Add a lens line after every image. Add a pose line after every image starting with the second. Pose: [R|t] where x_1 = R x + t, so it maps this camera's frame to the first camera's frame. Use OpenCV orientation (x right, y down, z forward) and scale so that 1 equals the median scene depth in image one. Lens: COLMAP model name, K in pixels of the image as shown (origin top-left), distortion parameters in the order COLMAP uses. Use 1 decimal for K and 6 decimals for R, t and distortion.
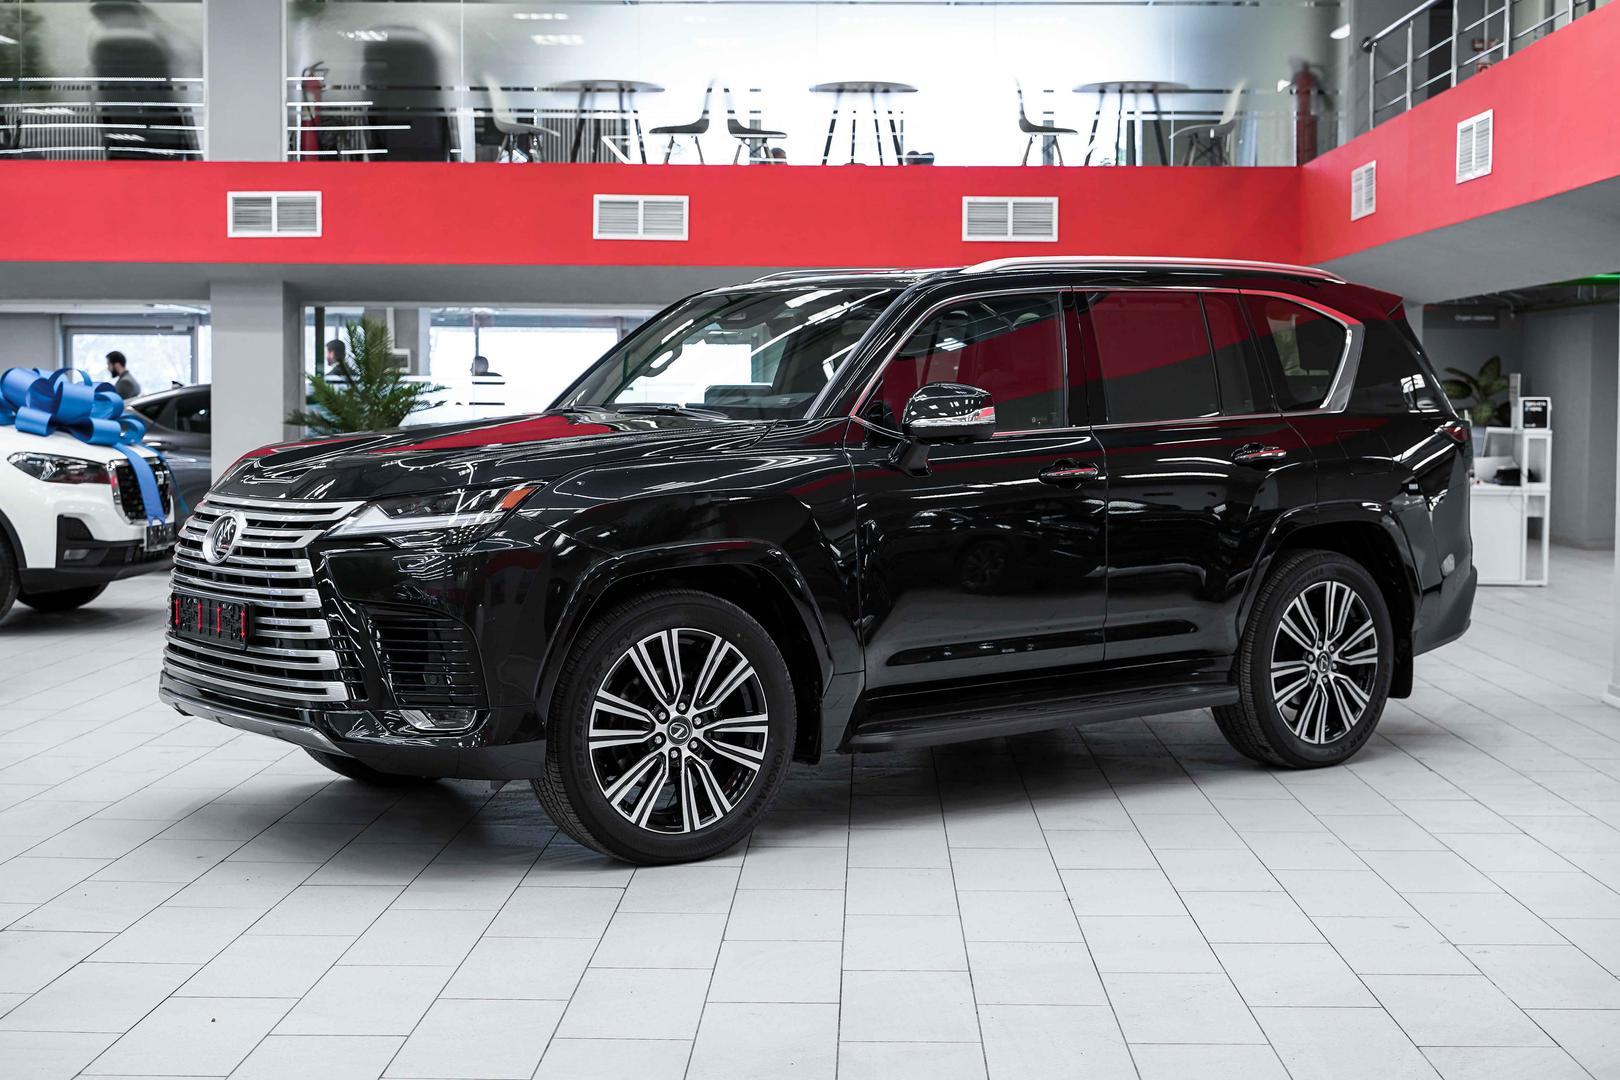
lens RADIAL K [[2307.4, 0, 810.0], [0, 2307.4, 540.0], [0, 0, 1]] dist [-0.000449, 0.022555]
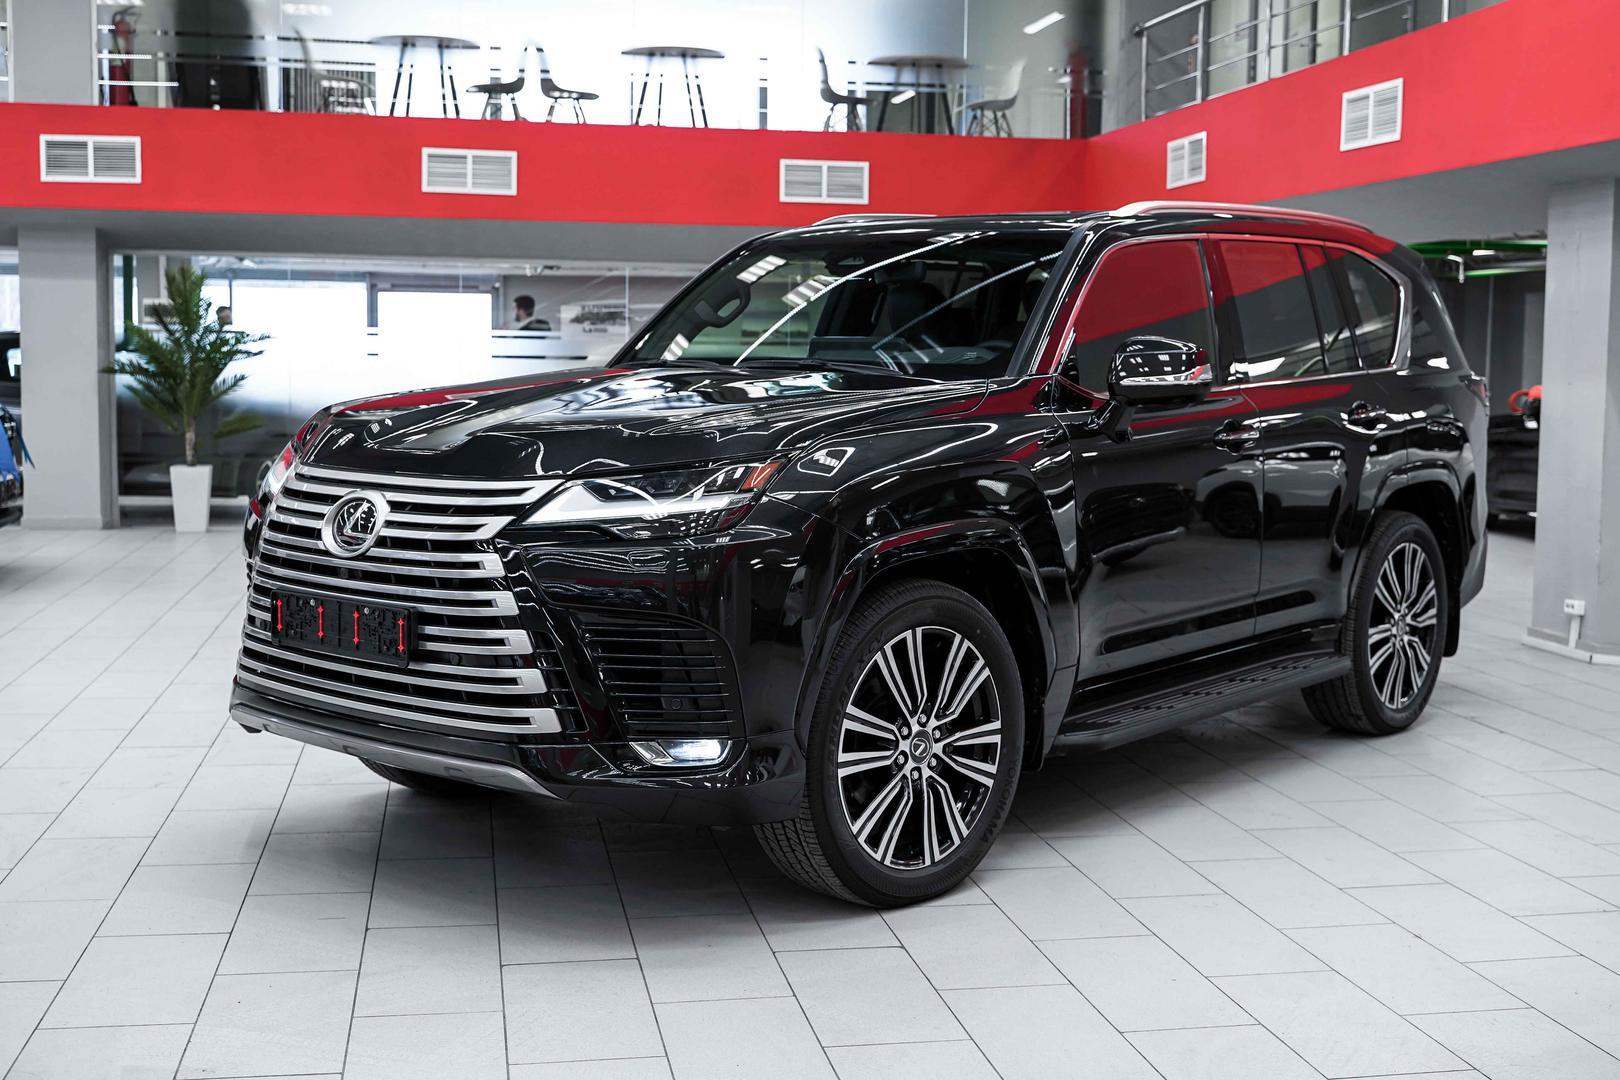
lens RADIAL K [[1911.3, 0, 810.0], [0, 1911.3, 540.0], [0, 0, 1]] dist [0.007013, -0.042253]
pose [[0.979352, -0.013615, 0.201705, -0.233365], [0.005953, 0.999239, 0.038543, -0.020110], [-0.202076, -0.036546, 0.978688, 0.320812]]
